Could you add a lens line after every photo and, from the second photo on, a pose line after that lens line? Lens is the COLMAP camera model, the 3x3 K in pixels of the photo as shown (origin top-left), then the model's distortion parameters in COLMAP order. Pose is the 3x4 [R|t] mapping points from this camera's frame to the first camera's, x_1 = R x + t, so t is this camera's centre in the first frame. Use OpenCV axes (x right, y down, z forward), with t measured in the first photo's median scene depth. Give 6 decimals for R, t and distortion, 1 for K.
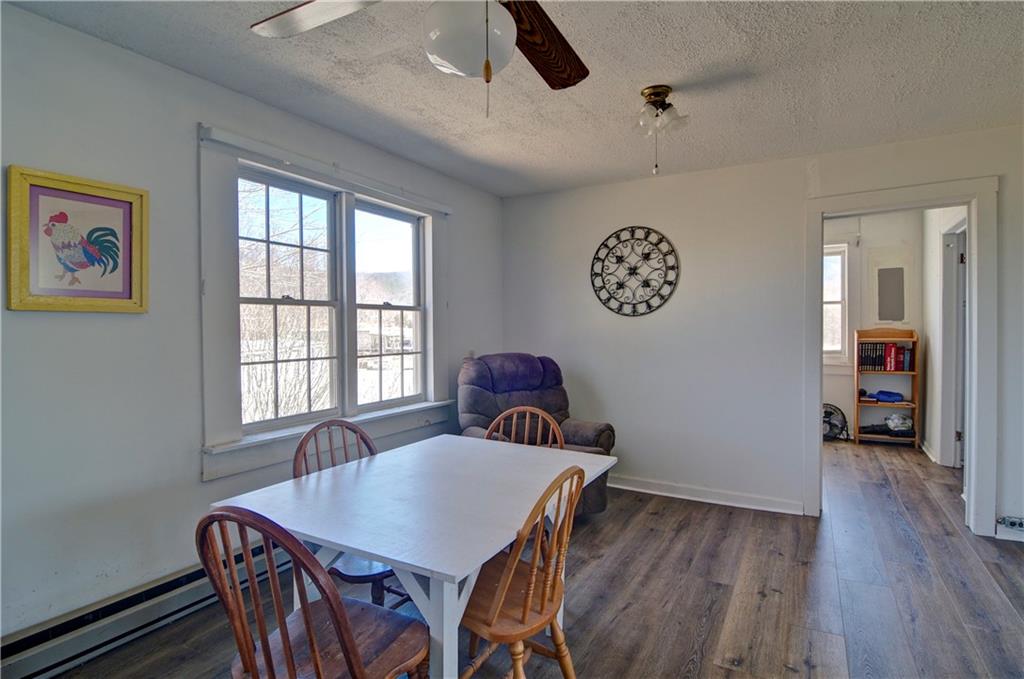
lens RADIAL K [[509.8, 0, 523.1], [0, 509.8, 334.6], [0, 0, 1]] dist [0.000136, -0.012956]
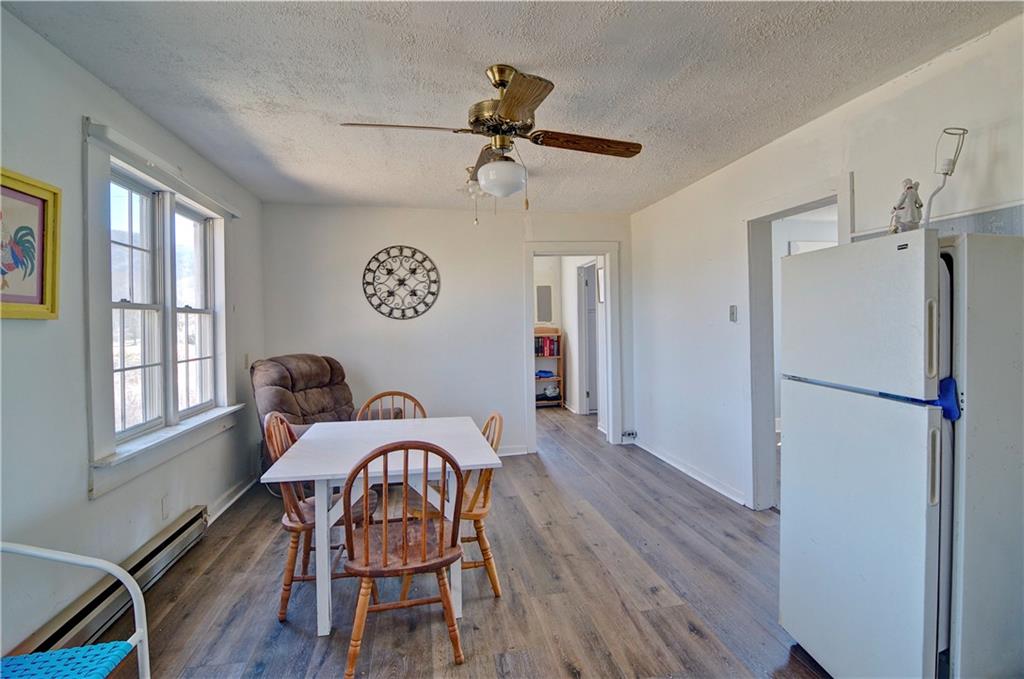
lens RADIAL K [[529.0, 0, 538.4], [0, 529.0, 323.0], [0, 0, 1]] dist [-0.001703, -0.000459]
pose [[0.749962, -0.005481, 0.661459, -0.405775], [0.020579, 0.999675, -0.015049, -0.001957], [-0.661161, 0.024898, 0.749831, -0.171268]]
